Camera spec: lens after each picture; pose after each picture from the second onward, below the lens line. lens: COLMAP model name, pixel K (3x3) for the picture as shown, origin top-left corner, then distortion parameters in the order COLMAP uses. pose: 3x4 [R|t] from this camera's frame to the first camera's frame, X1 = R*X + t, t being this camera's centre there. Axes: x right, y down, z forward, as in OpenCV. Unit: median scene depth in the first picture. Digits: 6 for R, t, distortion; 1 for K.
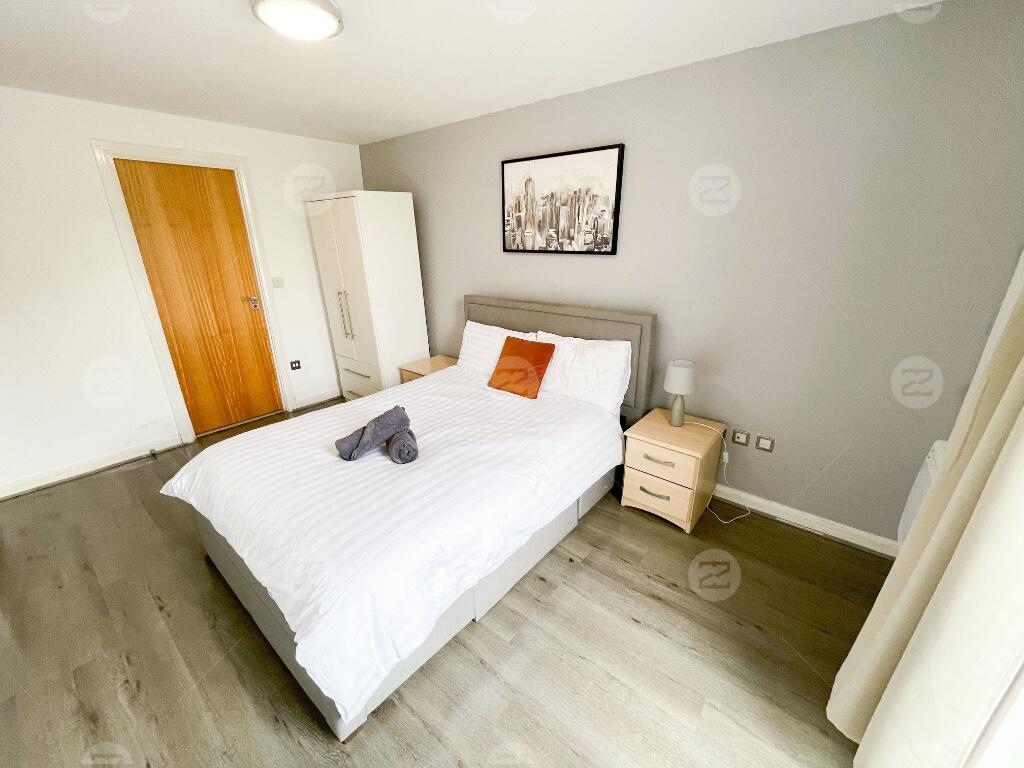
lens RADIAL K [[411.5, 0, 518.5], [0, 411.5, 383.3], [0, 0, 1]] dist [0.001355, -0.000066]
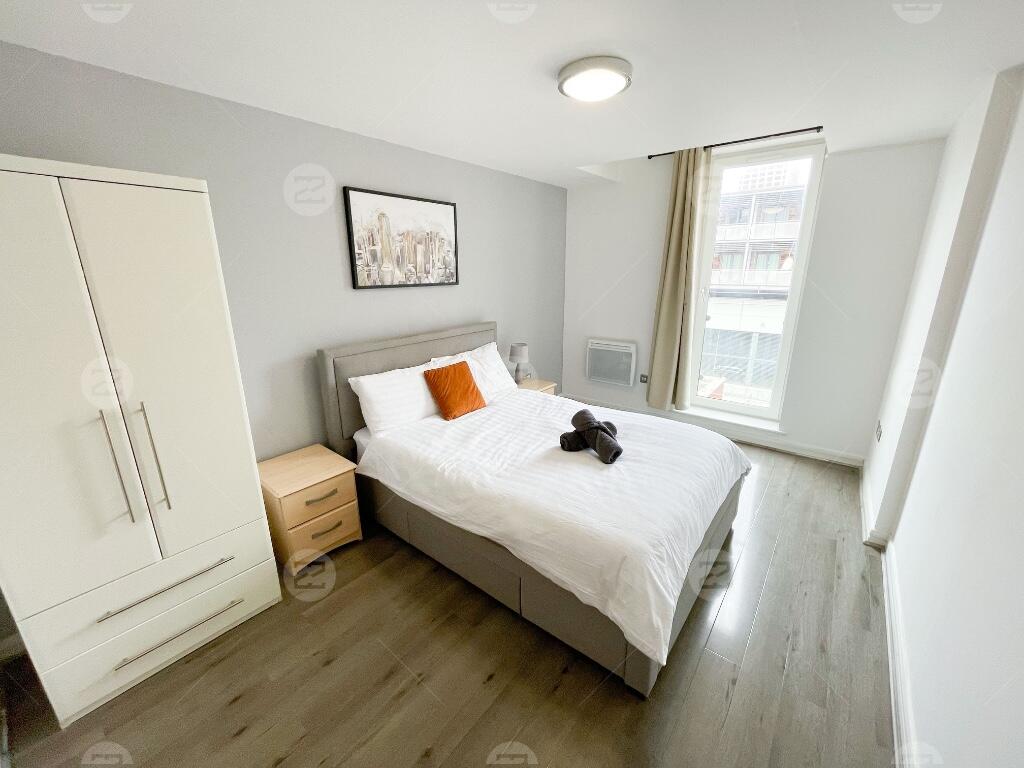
lens RADIAL K [[411.5, 0, 517.7], [0, 411.5, 384.4], [0, 0, 1]] dist [0.001355, -0.000066]
pose [[-0.027708, -0.264908, 0.963876, -1.024969], [0.348199, 0.901298, 0.257718, -0.273356], [-0.937011, 0.342761, 0.067268, 0.776710]]
